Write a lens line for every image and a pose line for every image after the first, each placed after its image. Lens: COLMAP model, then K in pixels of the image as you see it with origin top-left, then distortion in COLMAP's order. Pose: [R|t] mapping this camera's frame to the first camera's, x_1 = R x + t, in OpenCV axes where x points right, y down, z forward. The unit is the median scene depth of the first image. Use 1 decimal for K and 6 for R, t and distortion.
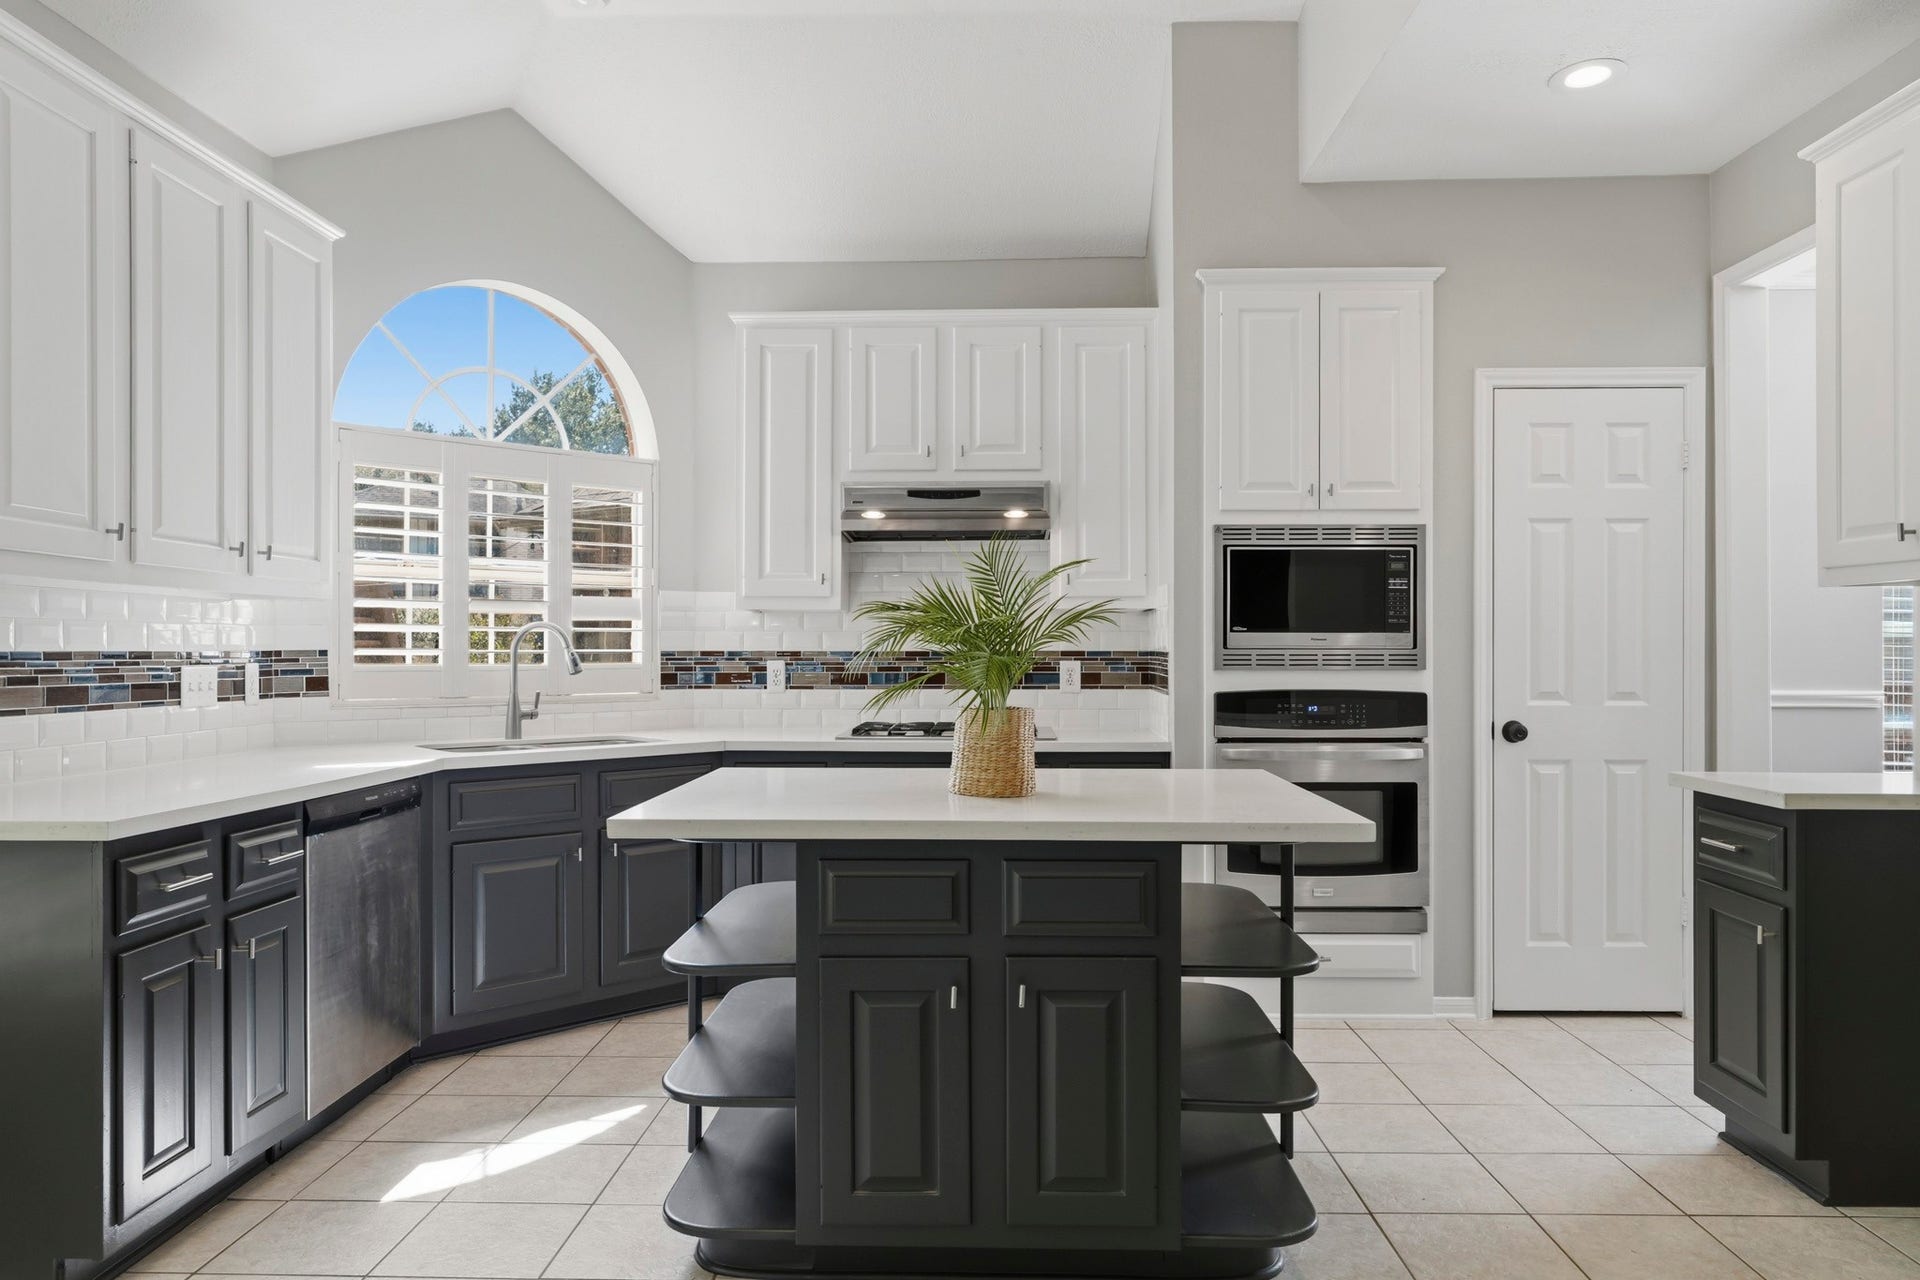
lens RADIAL K [[1288.6, 0, 962.5], [0, 1288.6, 642.6], [0, 0, 1]] dist [-0.002686, 0.004364]
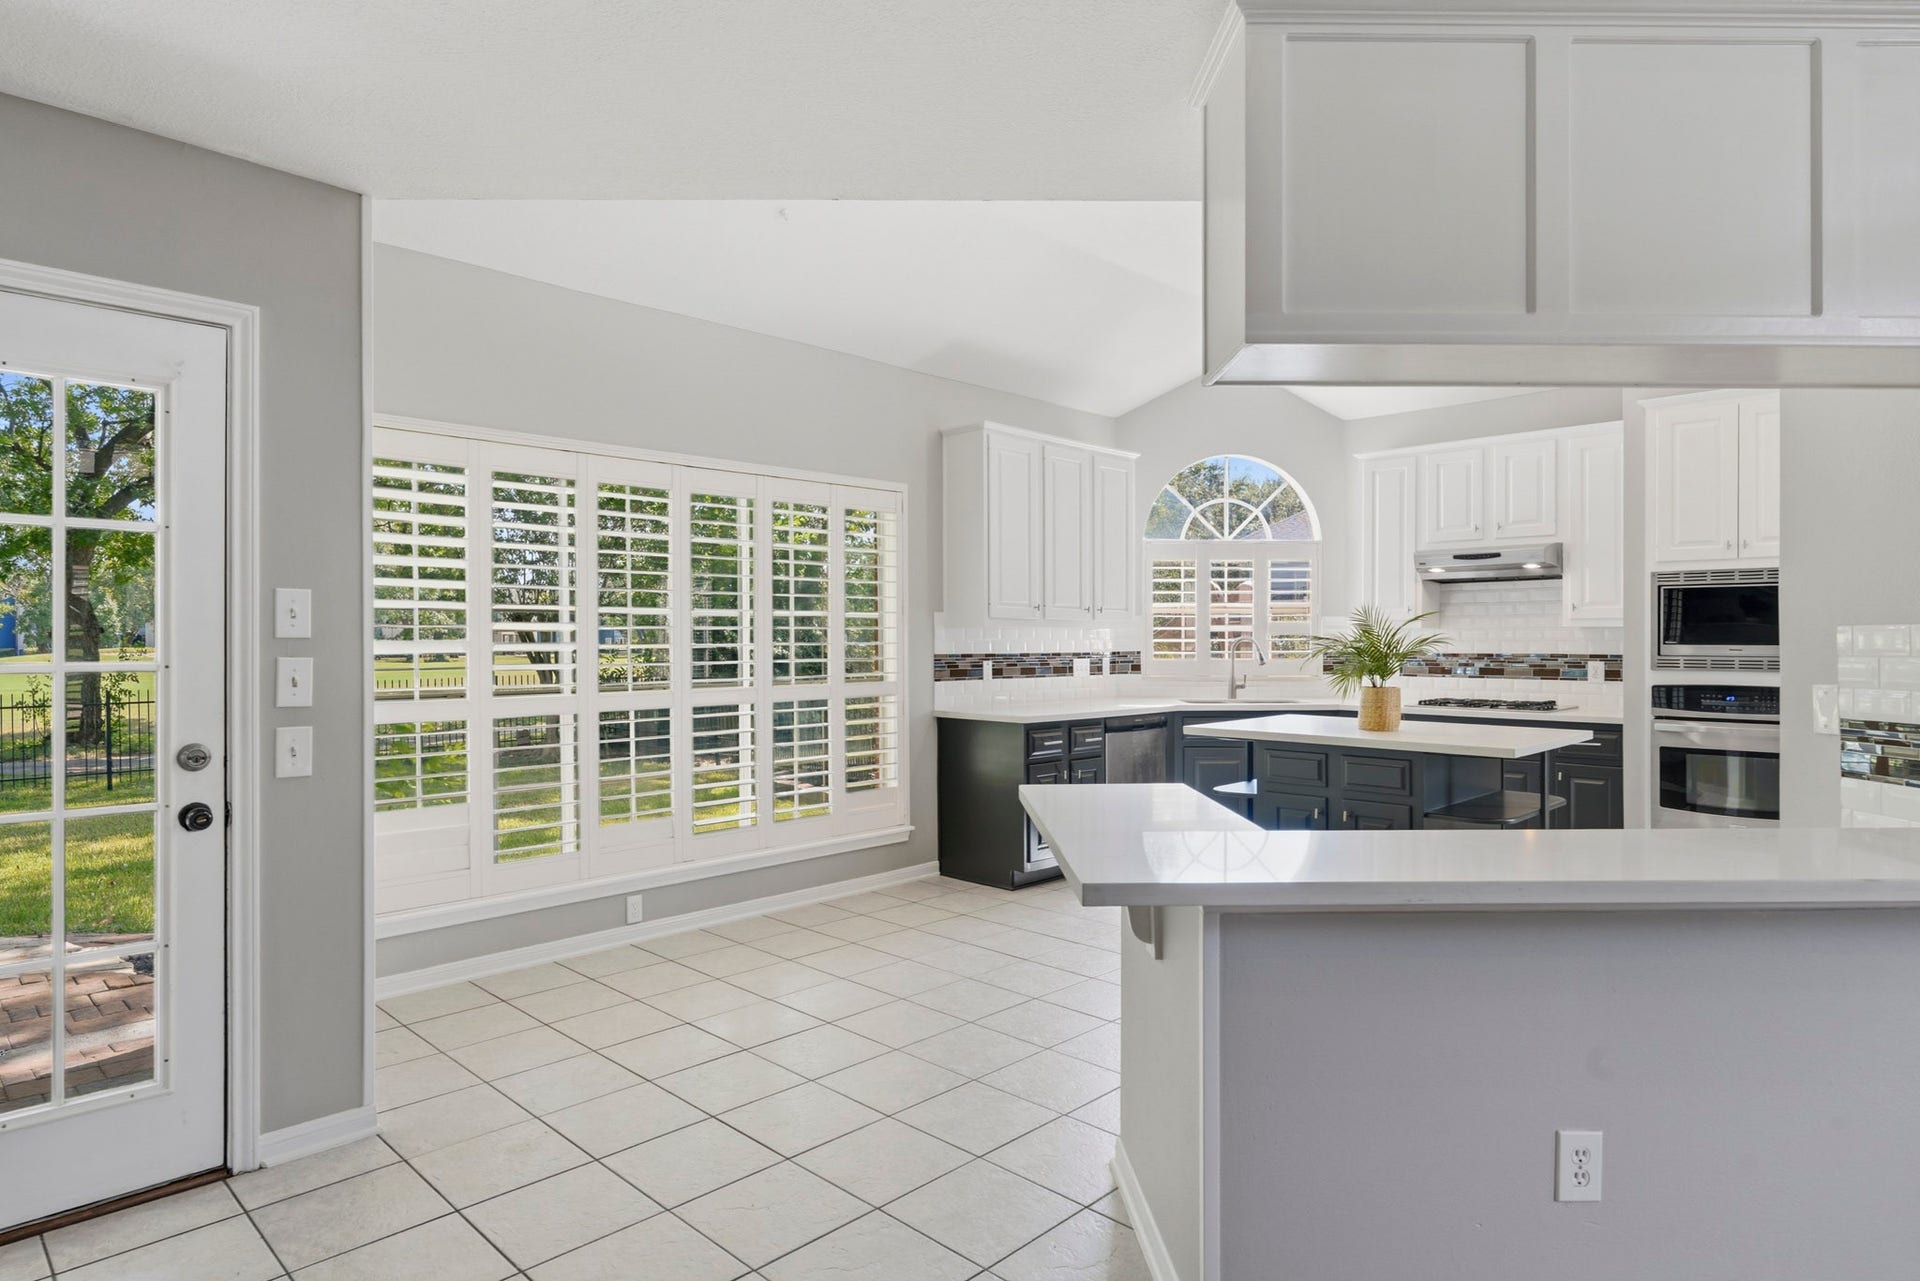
lens RADIAL K [[1076.7, 0, 957.8], [0, 1076.7, 645.0], [0, 0, 1]] dist [-0.000236, -0.000219]
pose [[0.728703, 0.004611, -0.684814, 0.459916], [0.003033, 0.999946, 0.009961, -0.022063], [0.684823, -0.009336, 0.728650, -0.443360]]
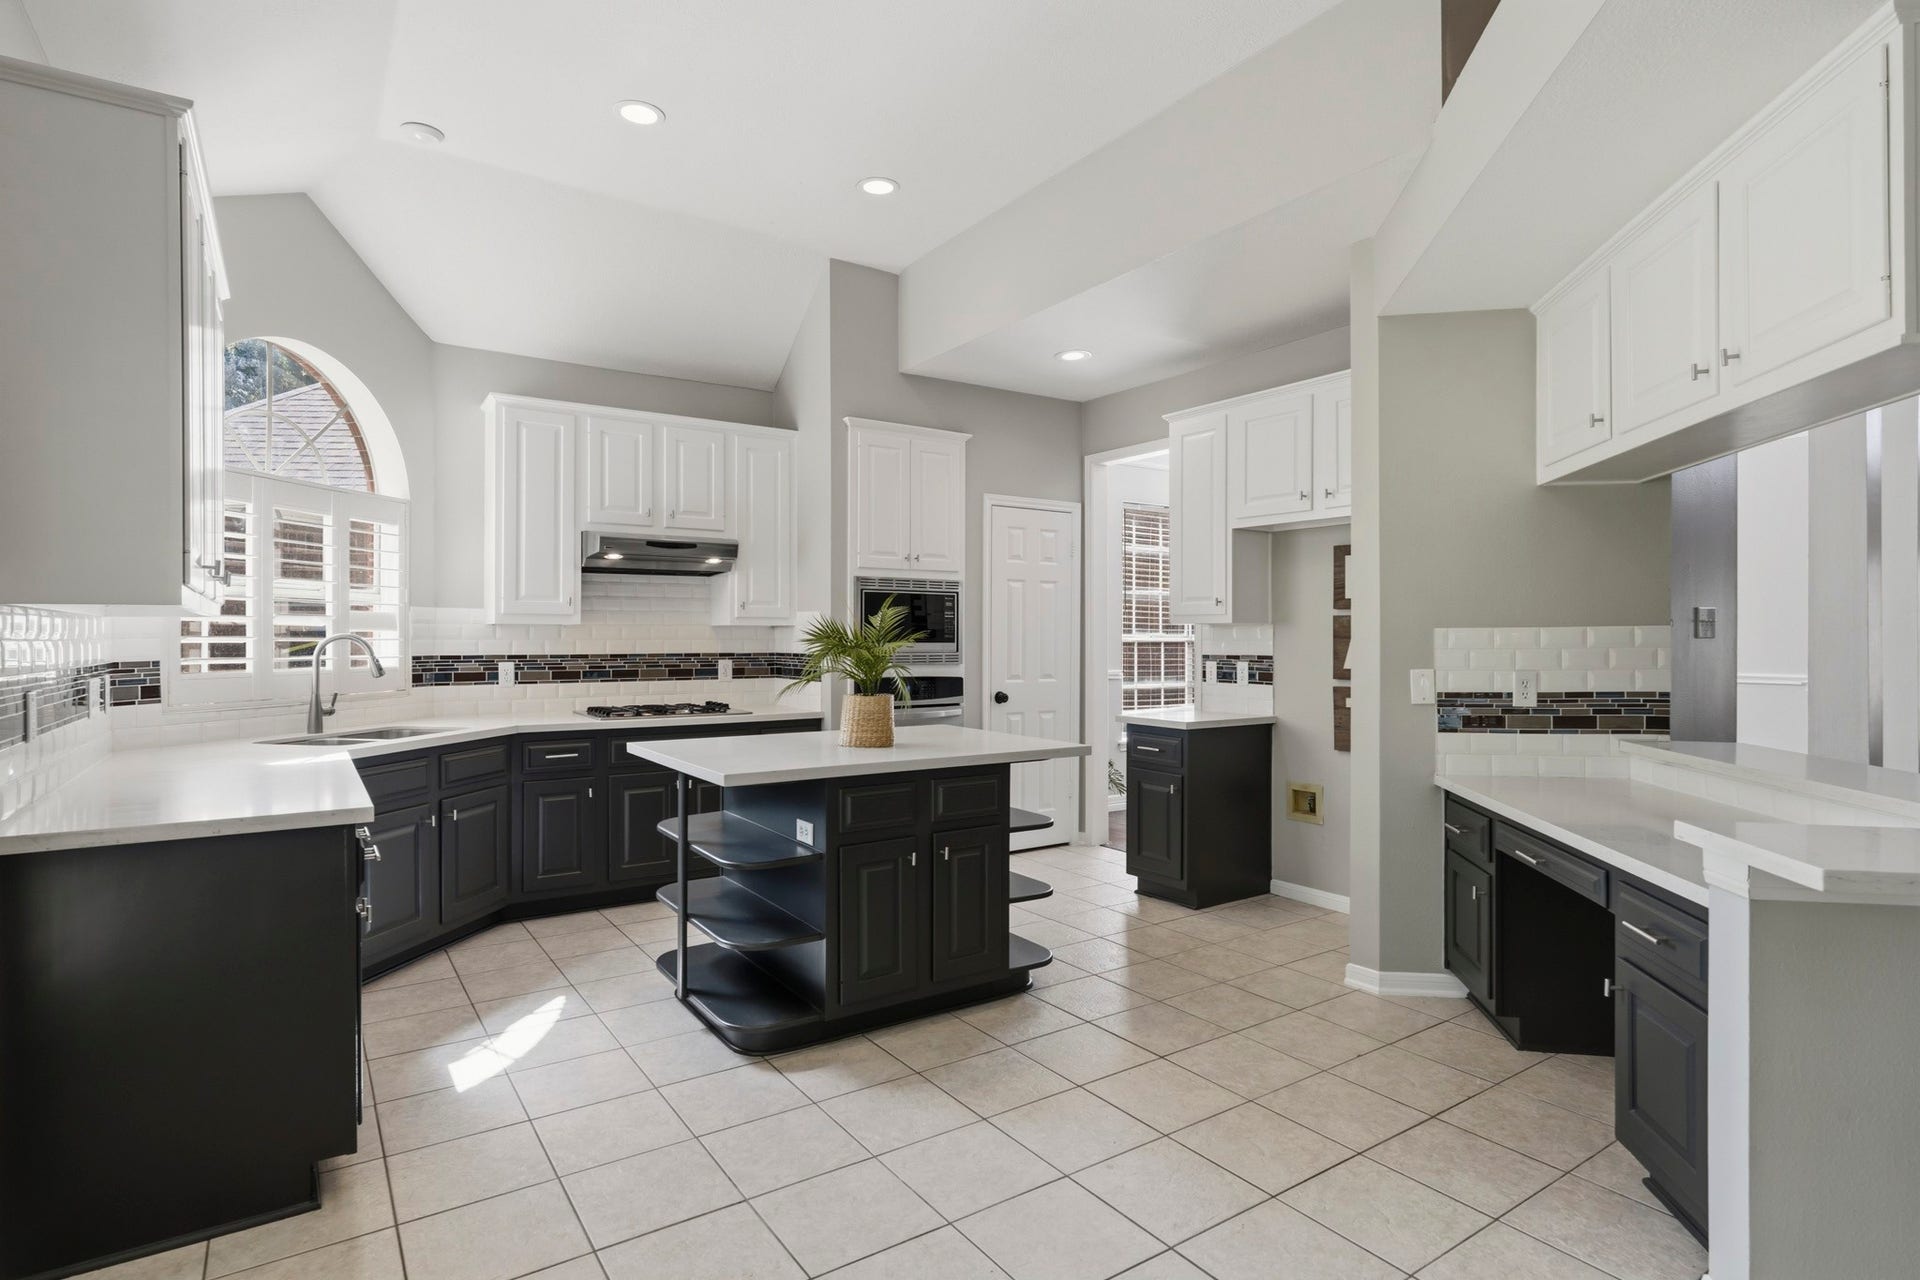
lens RADIAL K [[973.1, 0, 954.7], [0, 973.1, 641.4], [0, 0, 1]] dist [0.002508, 0.000839]
pose [[0.812958, -0.001101, 0.582321, -0.413026], [-0.004208, 0.999961, 0.007766, -0.019440], [-0.582307, -0.008764, 0.812922, -0.065776]]
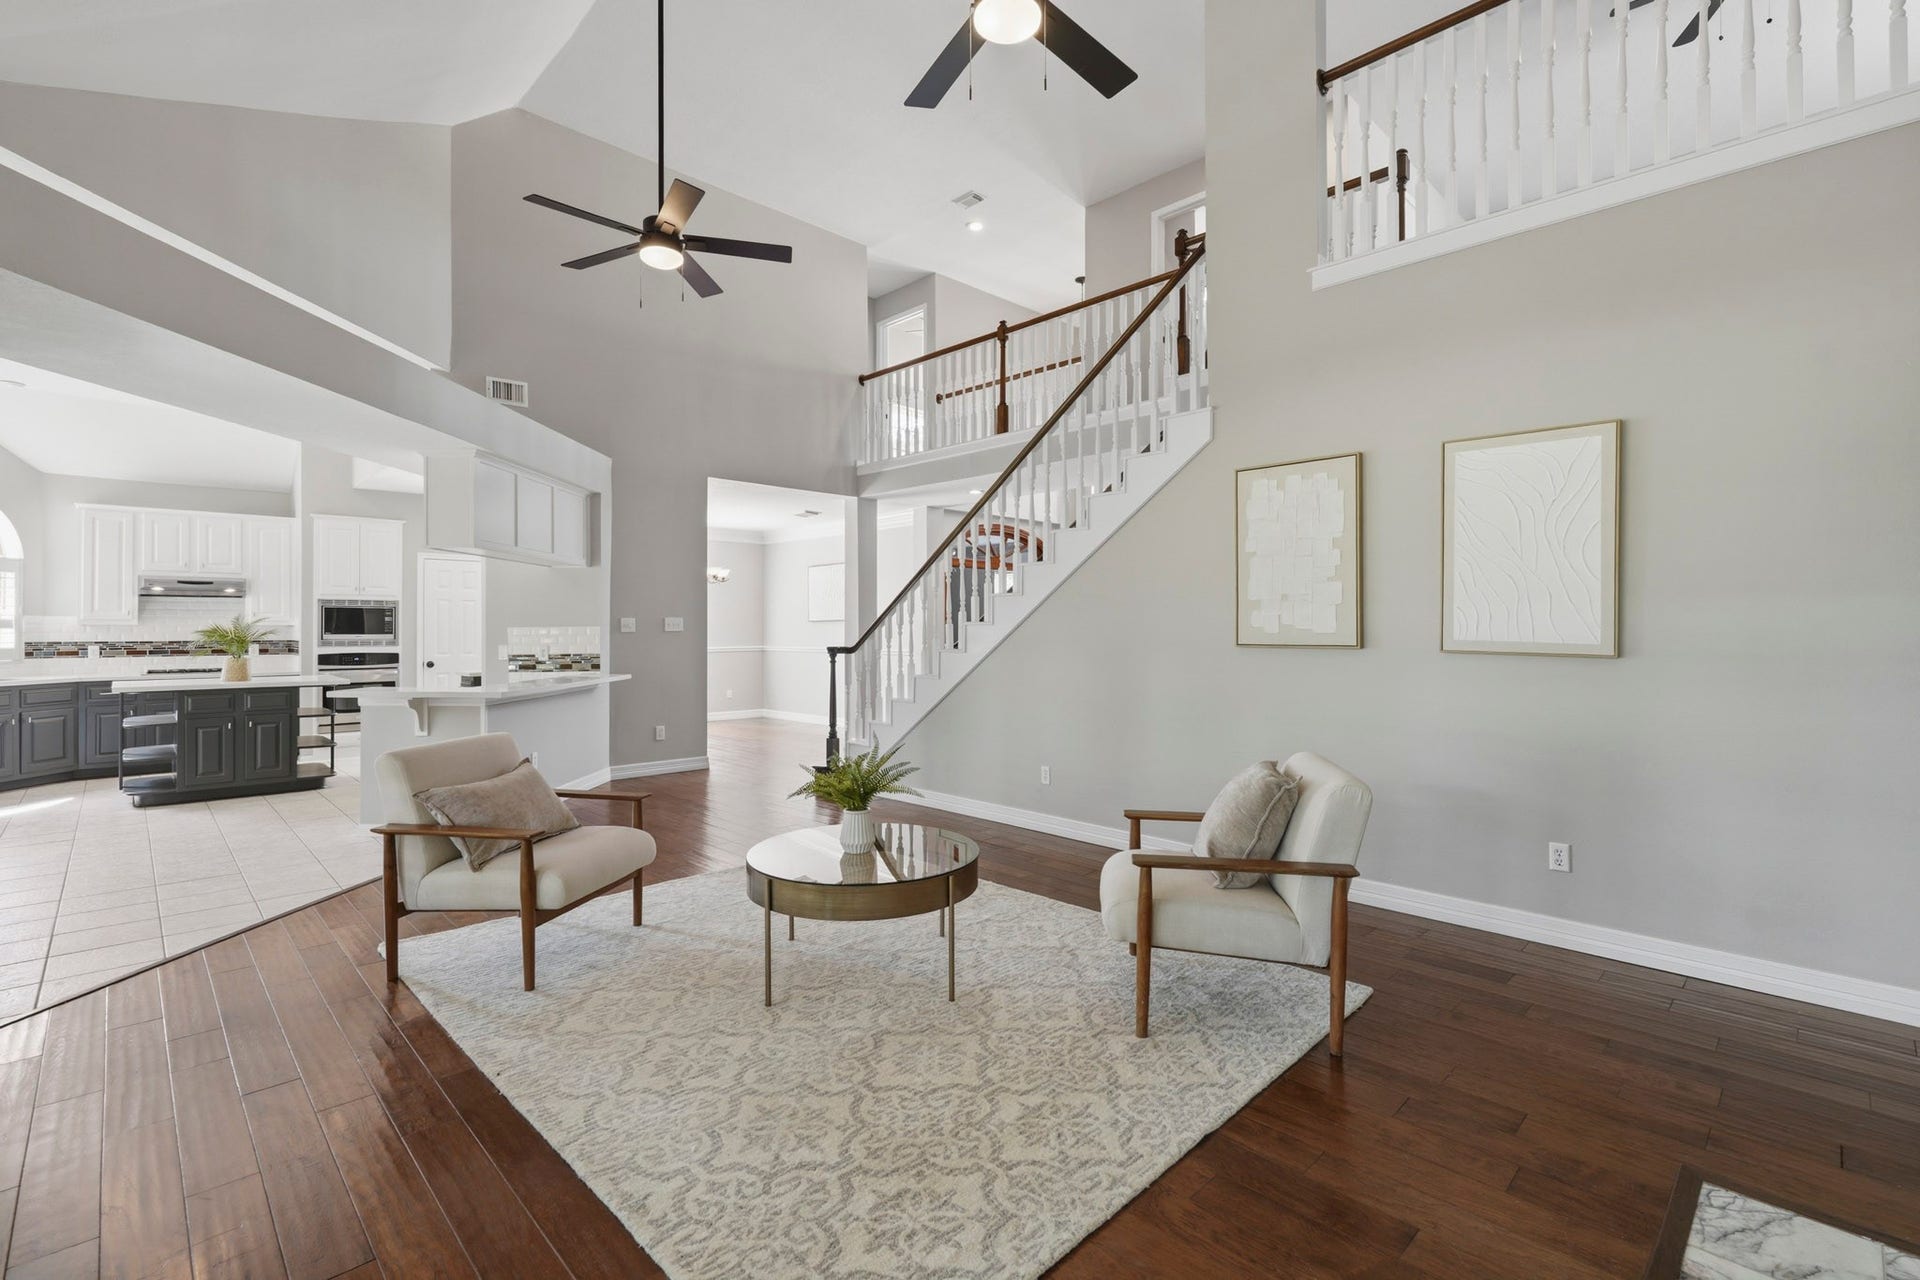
lens RADIAL K [[849.6, 0, 954.8], [0, 849.6, 627.4], [0, 0, 1]] dist [0.000109, 0.000263]
pose [[0.696279, 0.001985, 0.717769, -0.194934], [-0.003410, 0.999994, 0.000542, -0.030469], [-0.717763, -0.002825, 0.696281, -1.461517]]
